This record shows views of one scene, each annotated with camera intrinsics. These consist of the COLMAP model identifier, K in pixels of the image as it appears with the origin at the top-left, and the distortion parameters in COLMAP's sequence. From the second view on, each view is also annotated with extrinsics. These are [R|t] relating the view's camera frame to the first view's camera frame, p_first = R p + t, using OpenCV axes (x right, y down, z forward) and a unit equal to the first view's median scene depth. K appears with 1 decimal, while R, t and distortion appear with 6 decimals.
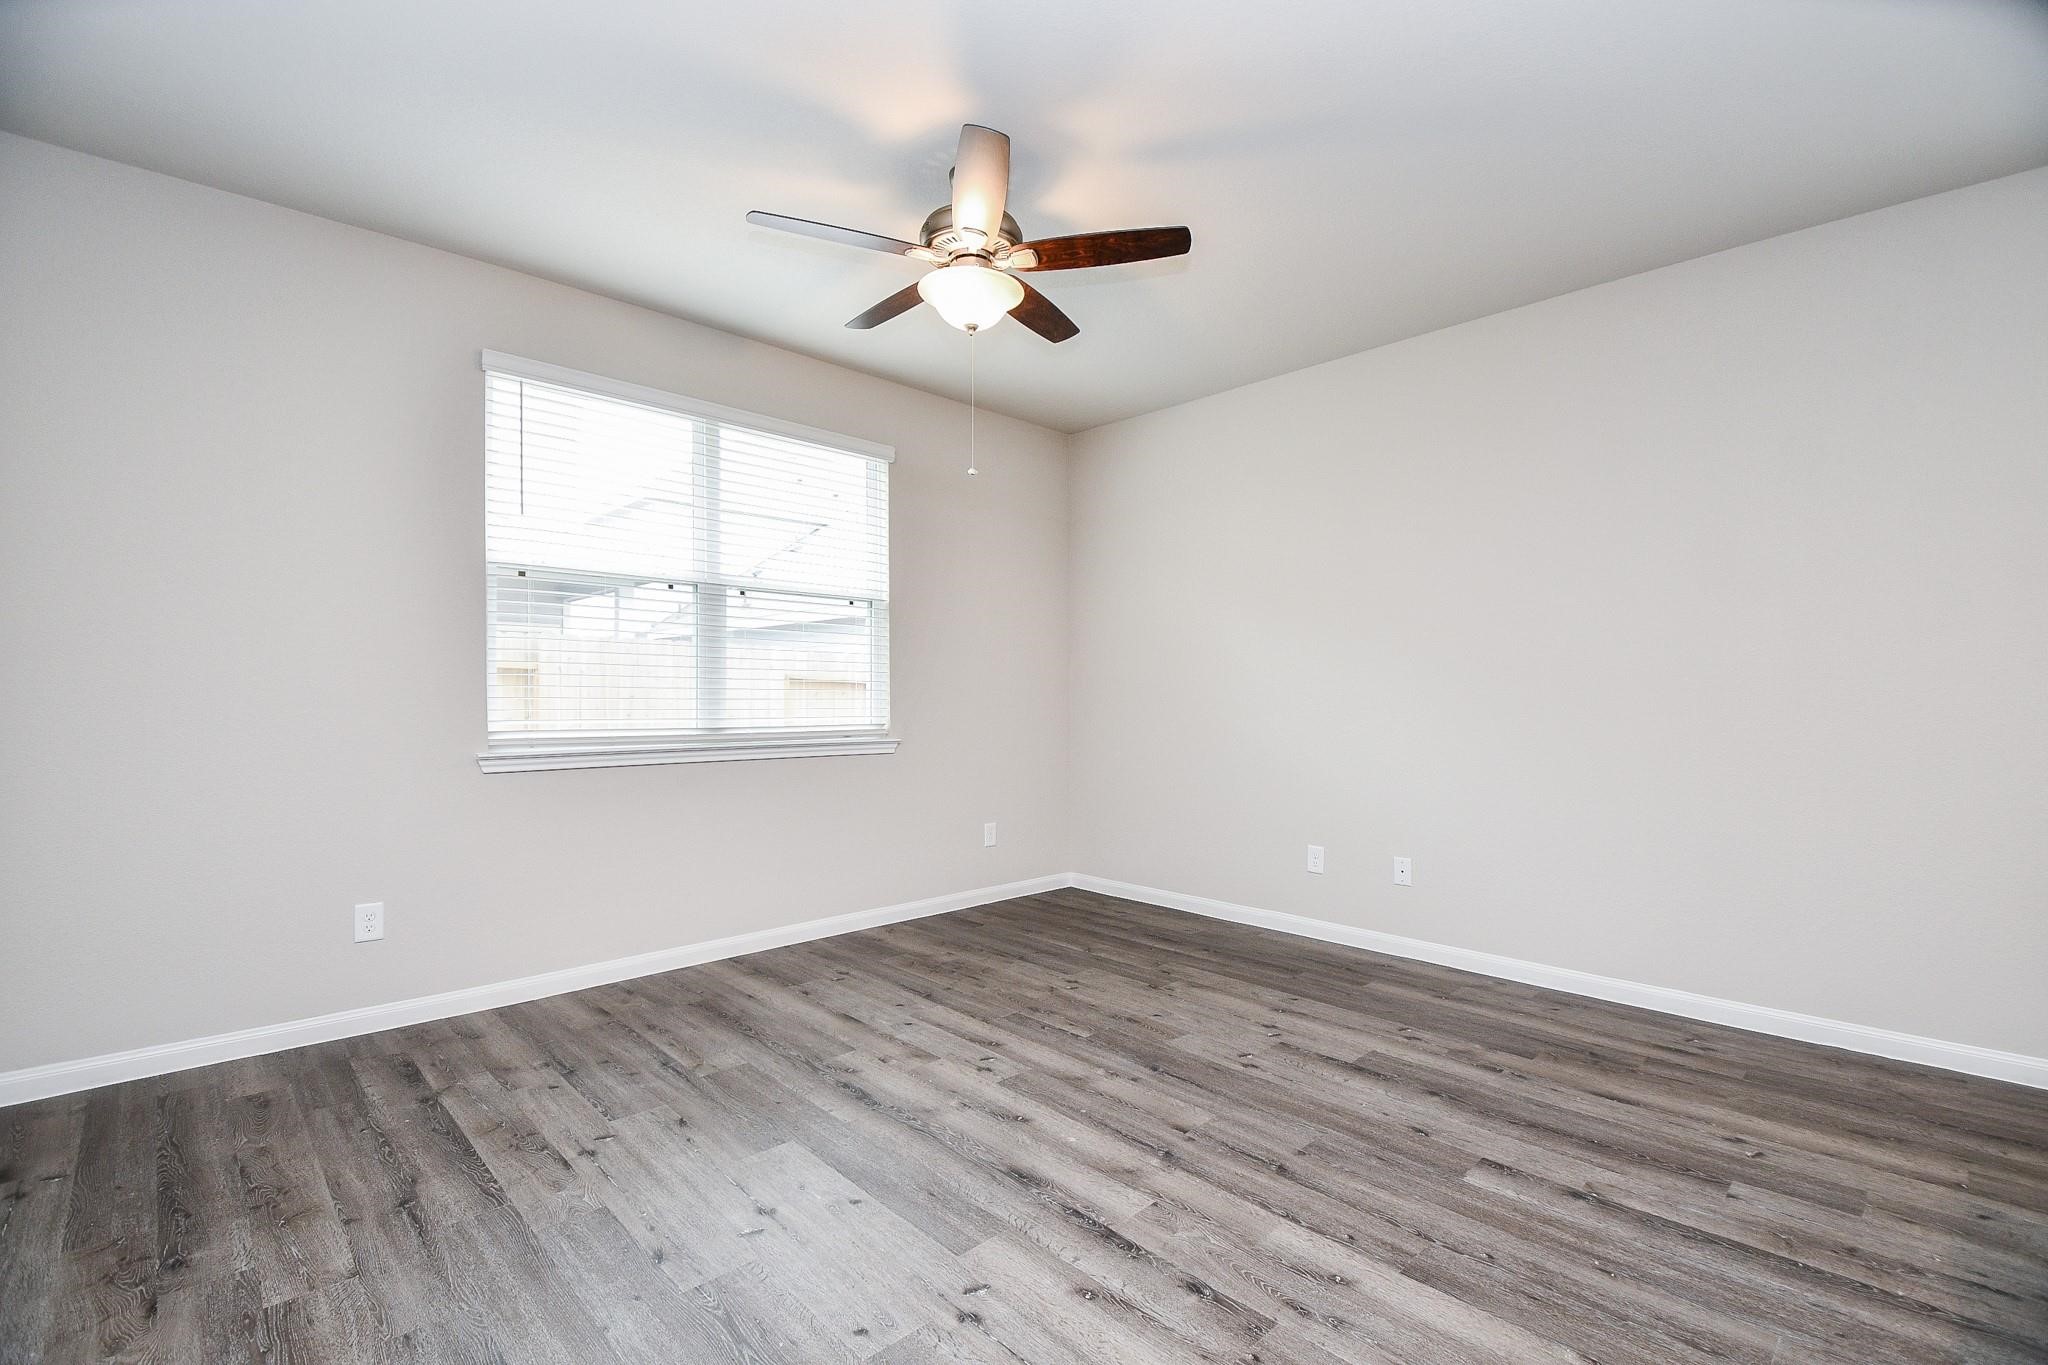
lens RADIAL K [[900.4, 0, 1029.8], [0, 900.4, 699.1], [0, 0, 1]] dist [0.008049, -0.018577]
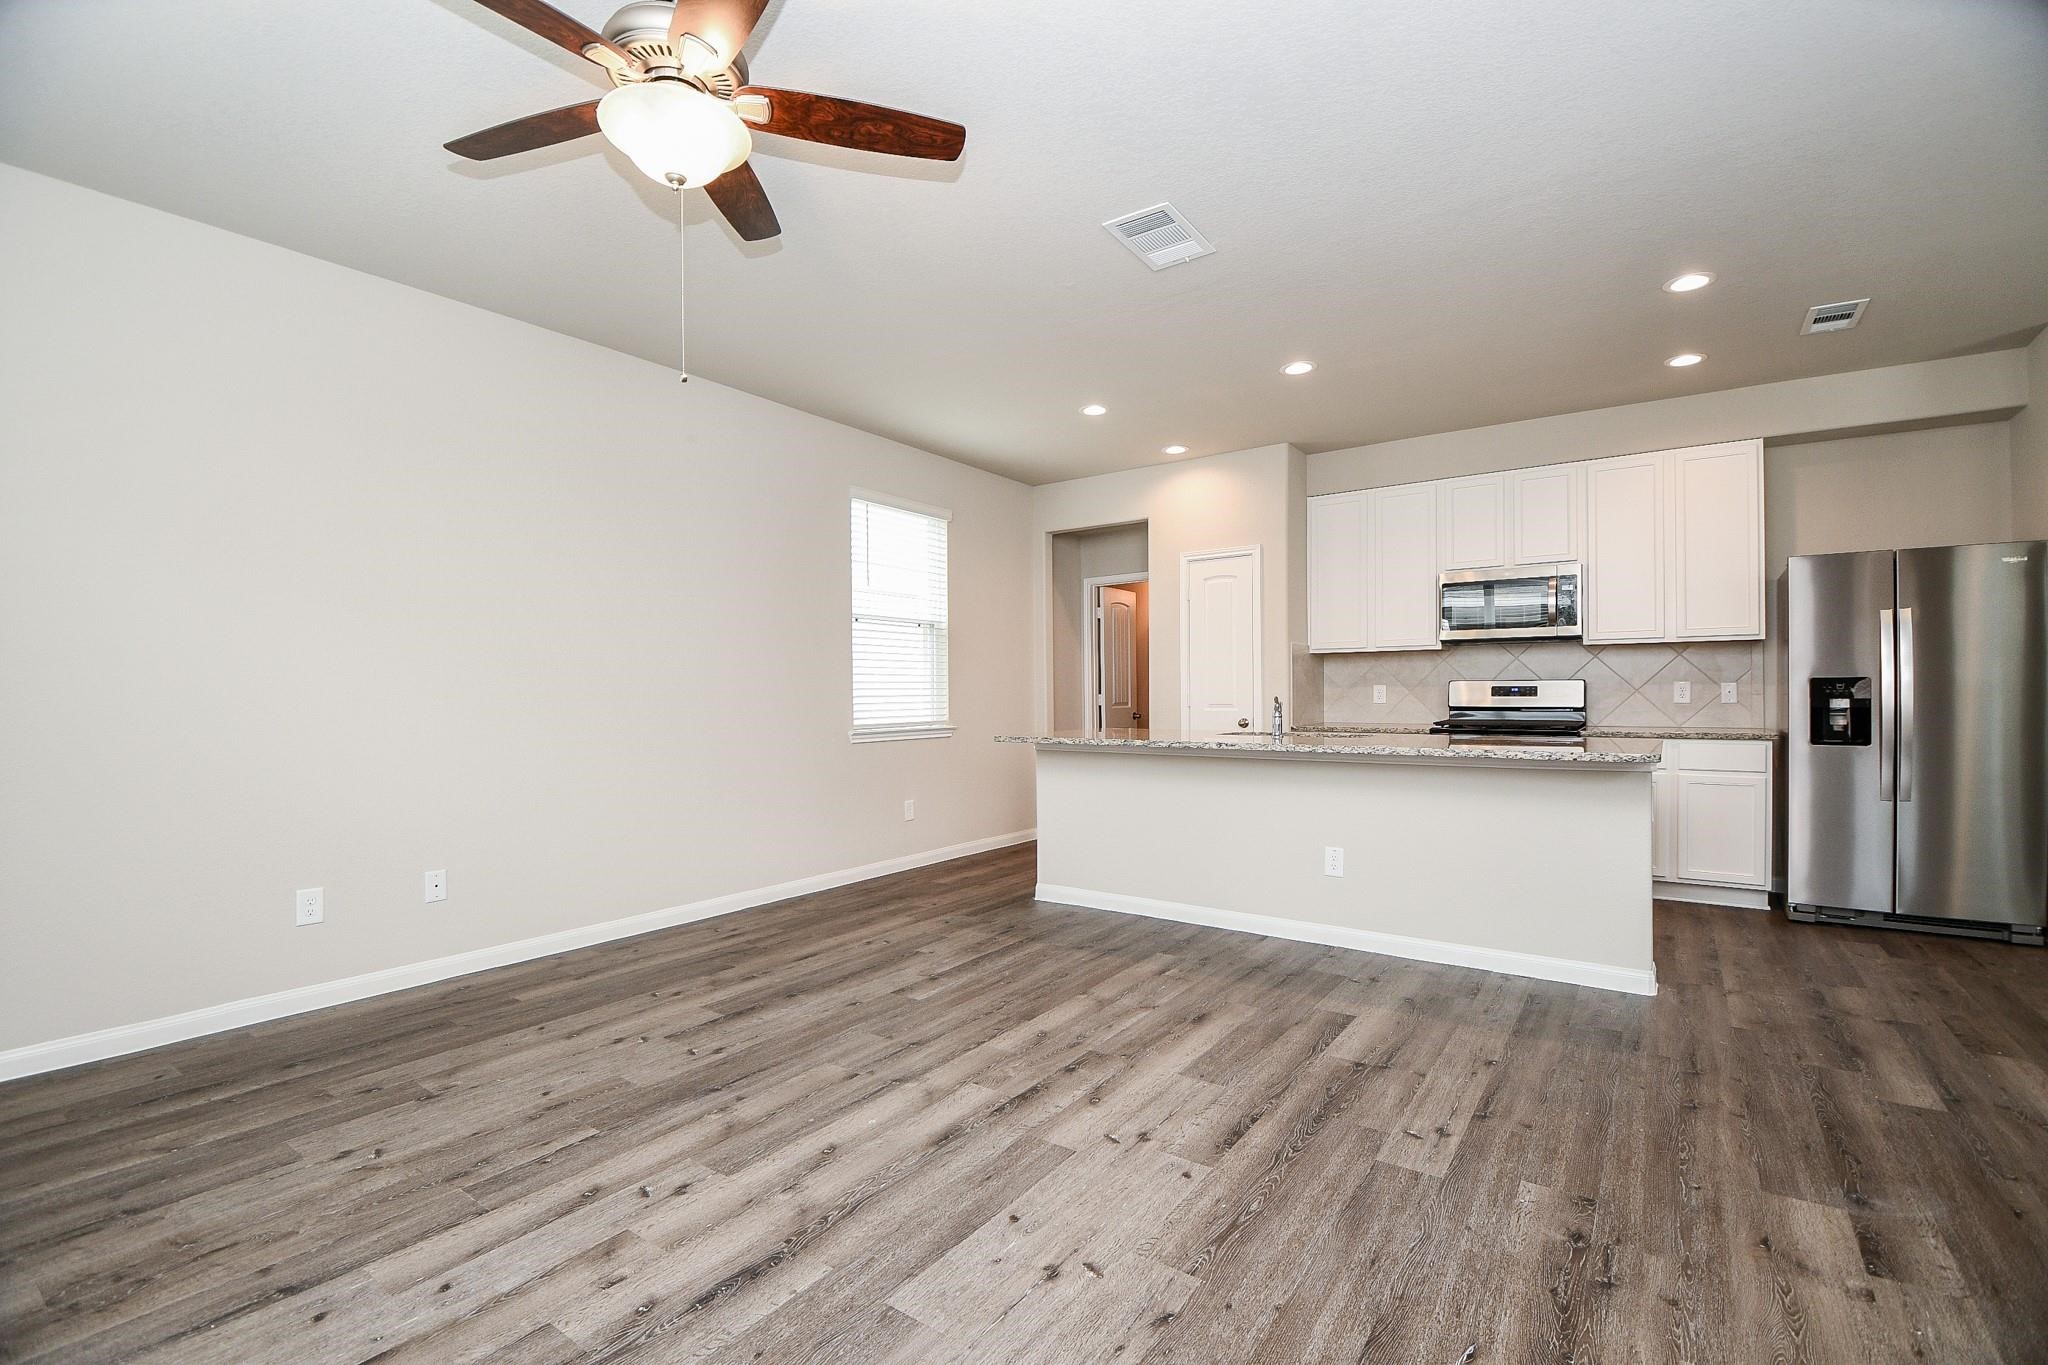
lens RADIAL K [[897.1, 0, 1021.9], [0, 897.1, 692.0], [0, 0, 1]] dist [0.003948, -0.018194]
pose [[-0.178791, -0.001928, 0.983885, -0.808606], [0.011200, 0.999929, 0.003994, 0.001301], [-0.983823, 0.011733, -0.178757, 0.833674]]
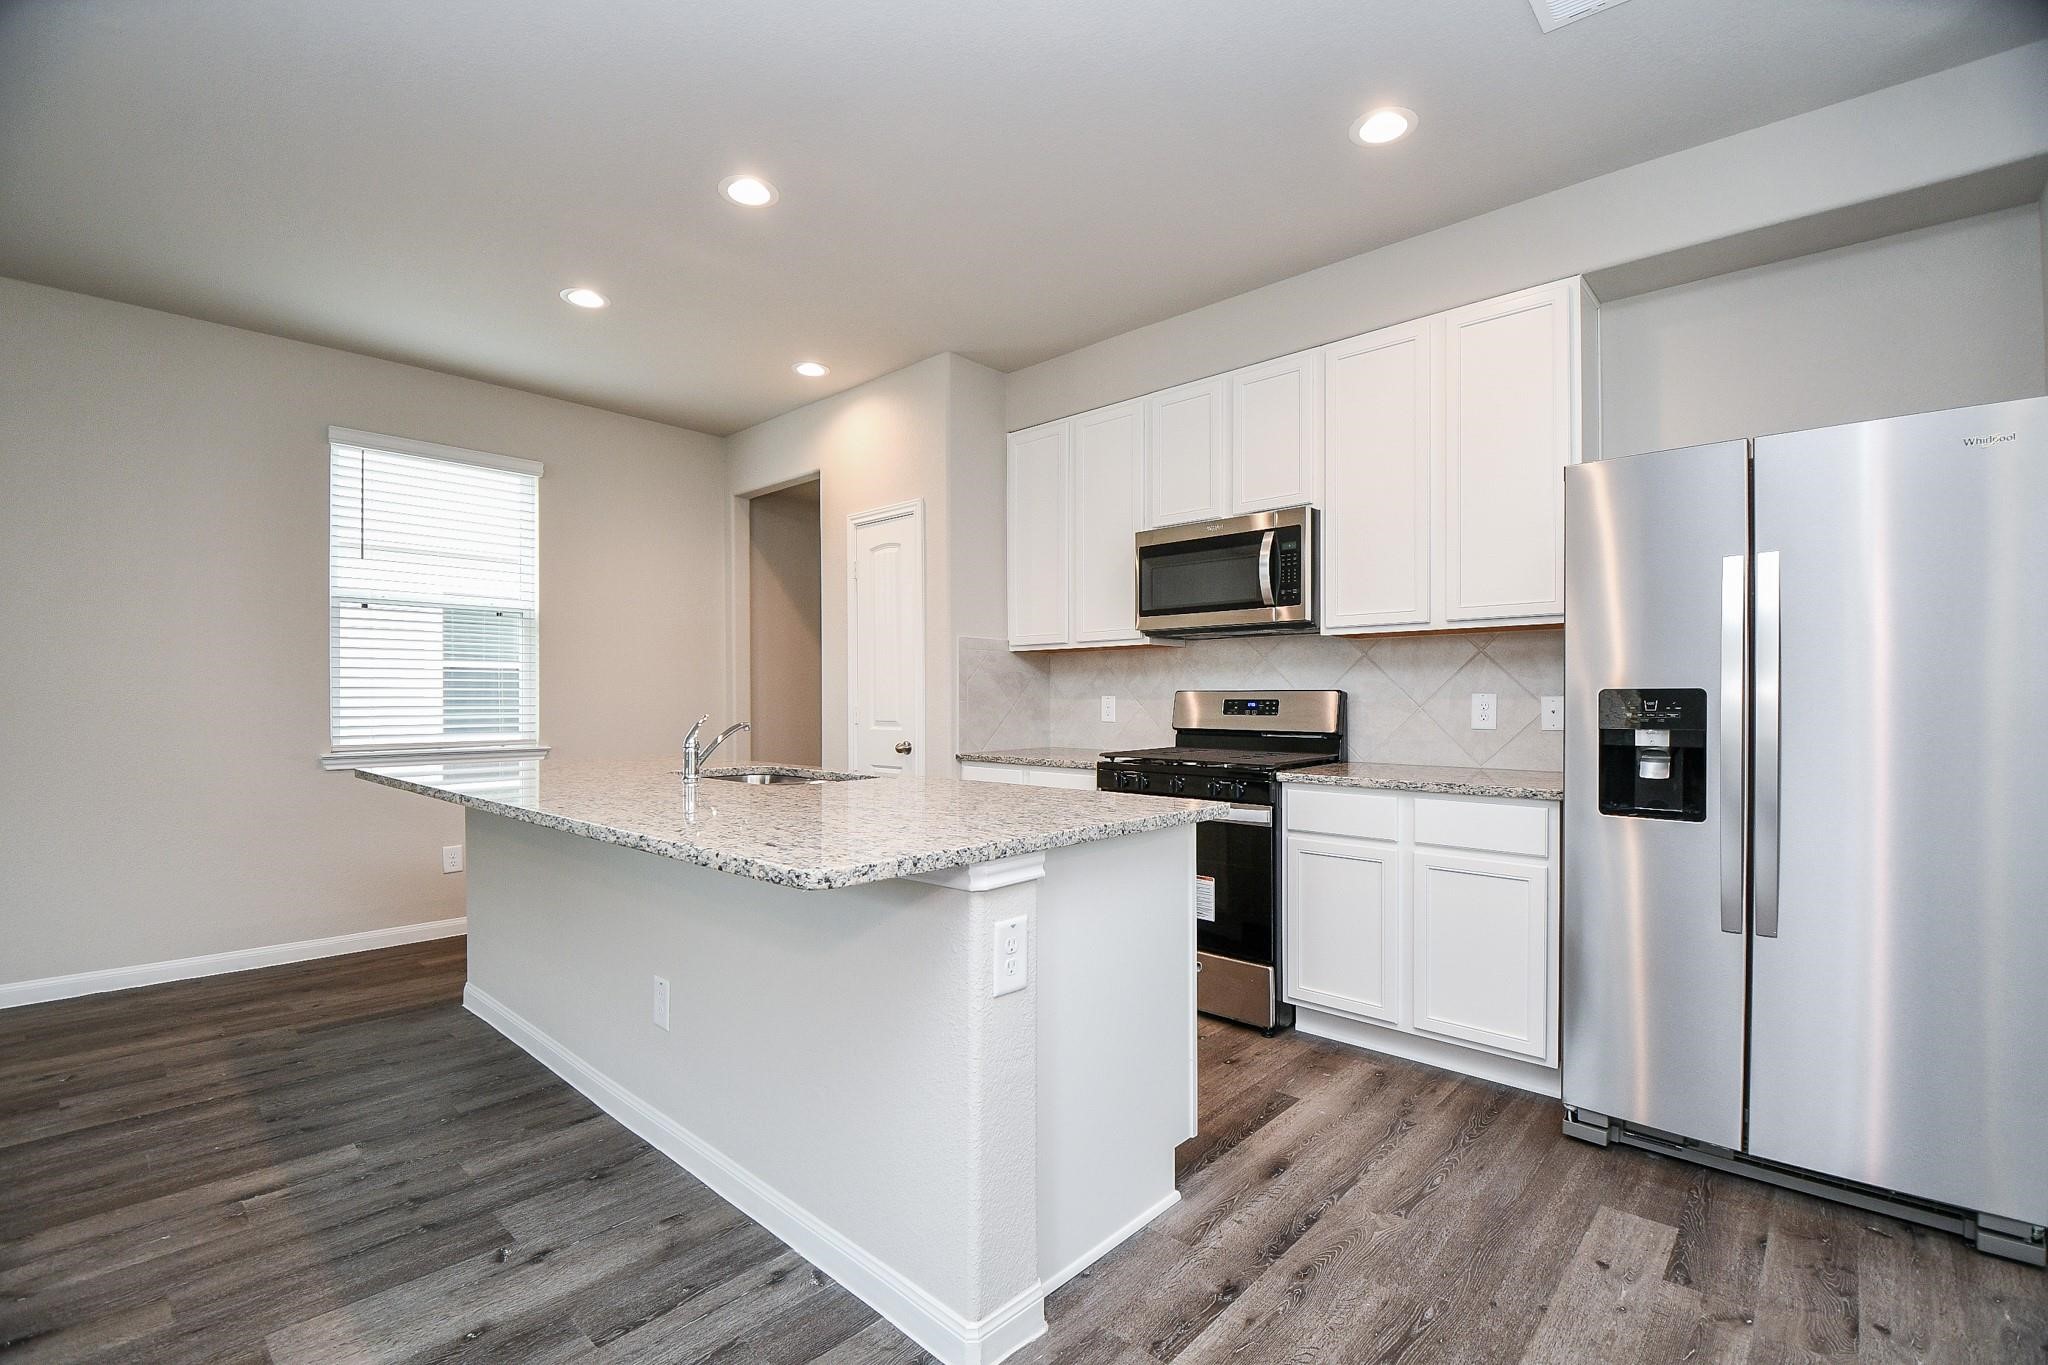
lens RADIAL K [[900.4, 0, 1029.8], [0, 900.4, 699.1], [0, 0, 1]] dist [0.008049, -0.018577]
pose [[-0.060334, -0.003342, 0.998173, -0.352454], [0.004944, 0.999981, 0.003647, 0.001443], [-0.998166, 0.005155, -0.060316, -0.177193]]
